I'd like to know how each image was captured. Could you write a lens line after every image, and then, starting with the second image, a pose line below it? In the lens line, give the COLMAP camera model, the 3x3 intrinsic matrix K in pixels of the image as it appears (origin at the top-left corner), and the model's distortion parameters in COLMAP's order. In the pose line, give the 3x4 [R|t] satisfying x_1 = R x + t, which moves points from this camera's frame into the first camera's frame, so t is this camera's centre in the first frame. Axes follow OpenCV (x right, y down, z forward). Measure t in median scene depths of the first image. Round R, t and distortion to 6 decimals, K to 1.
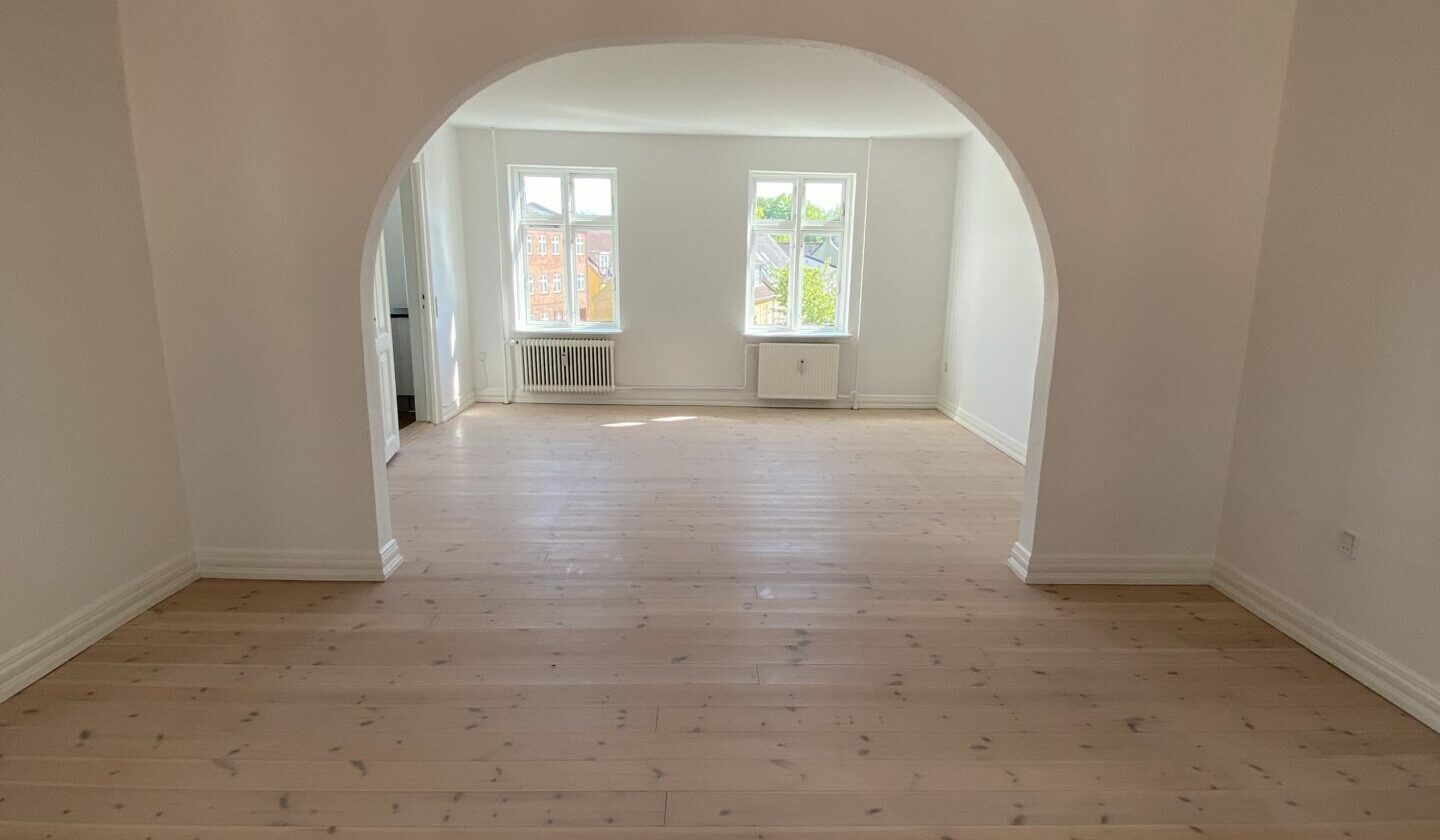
lens RADIAL K [[777.9, 0, 728.9], [0, 777.9, 423.3], [0, 0, 1]] dist [0.019809, -0.010542]
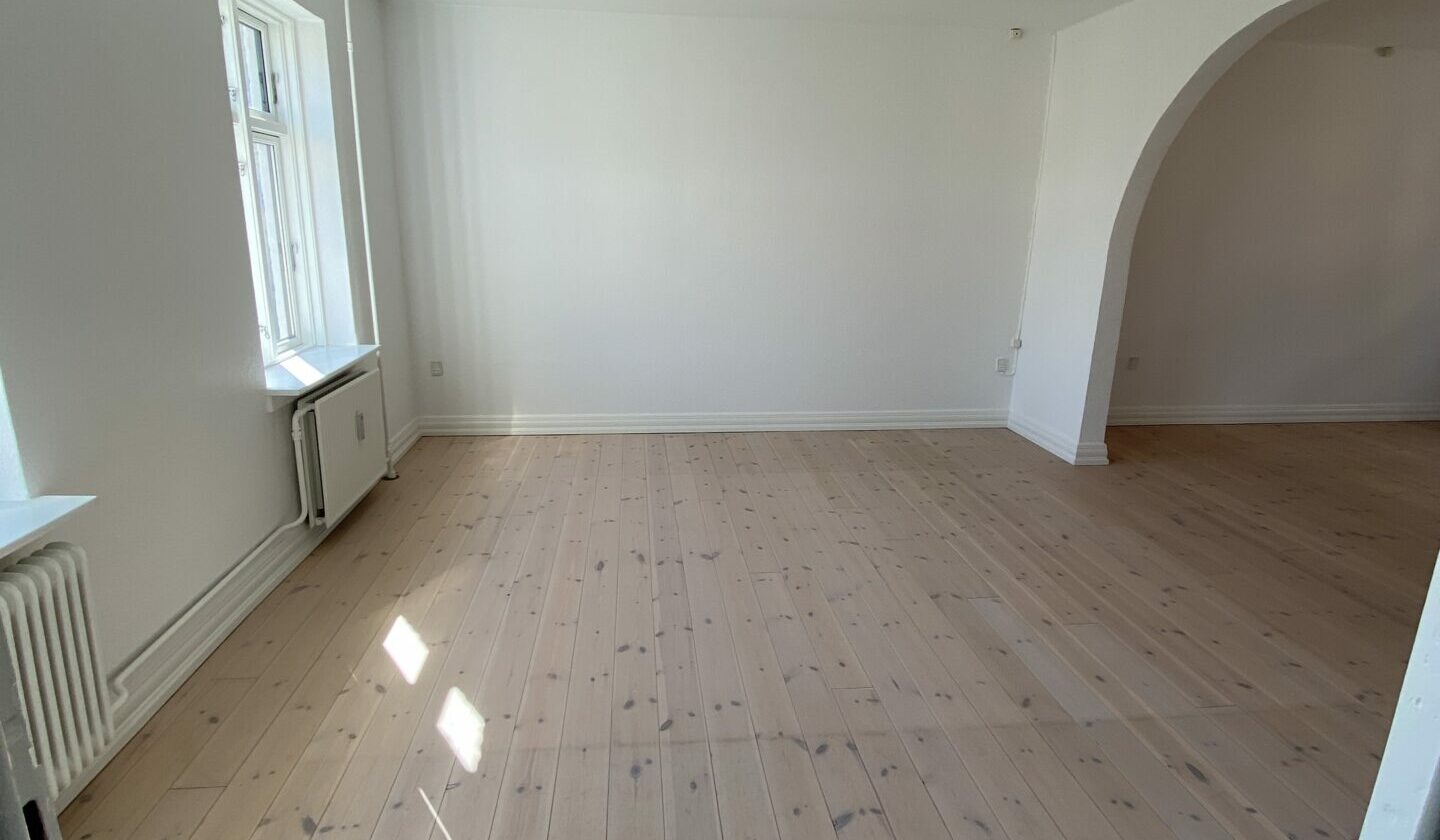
lens RADIAL K [[777.9, 0, 717.3], [0, 777.9, 412.5], [0, 0, 1]] dist [0.019809, -0.010542]
pose [[-0.092729, -0.256870, 0.961987, -0.383445], [0.189104, 0.944022, 0.270301, -0.170631], [-0.977569, 0.206981, -0.038963, 0.807038]]
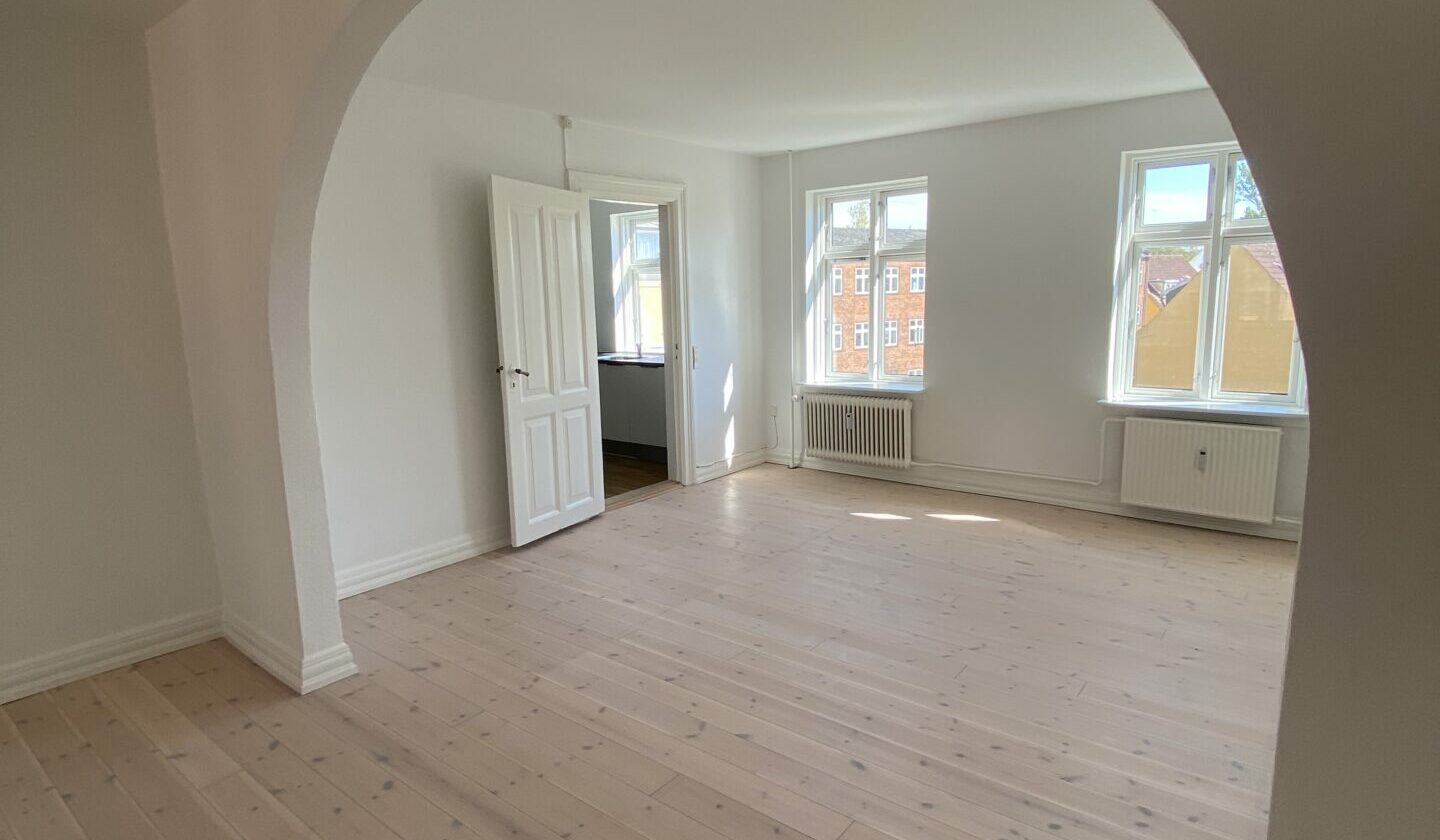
lens RADIAL K [[777.9, 0, 712.0], [0, 777.9, 414.4], [0, 0, 1]] dist [0.019809, -0.010542]
pose [[0.758781, 0.065436, -0.648051, 0.199032], [-0.100919, 0.994737, -0.017719, -0.060338], [0.643480, 0.078845, 0.761391, 0.293114]]
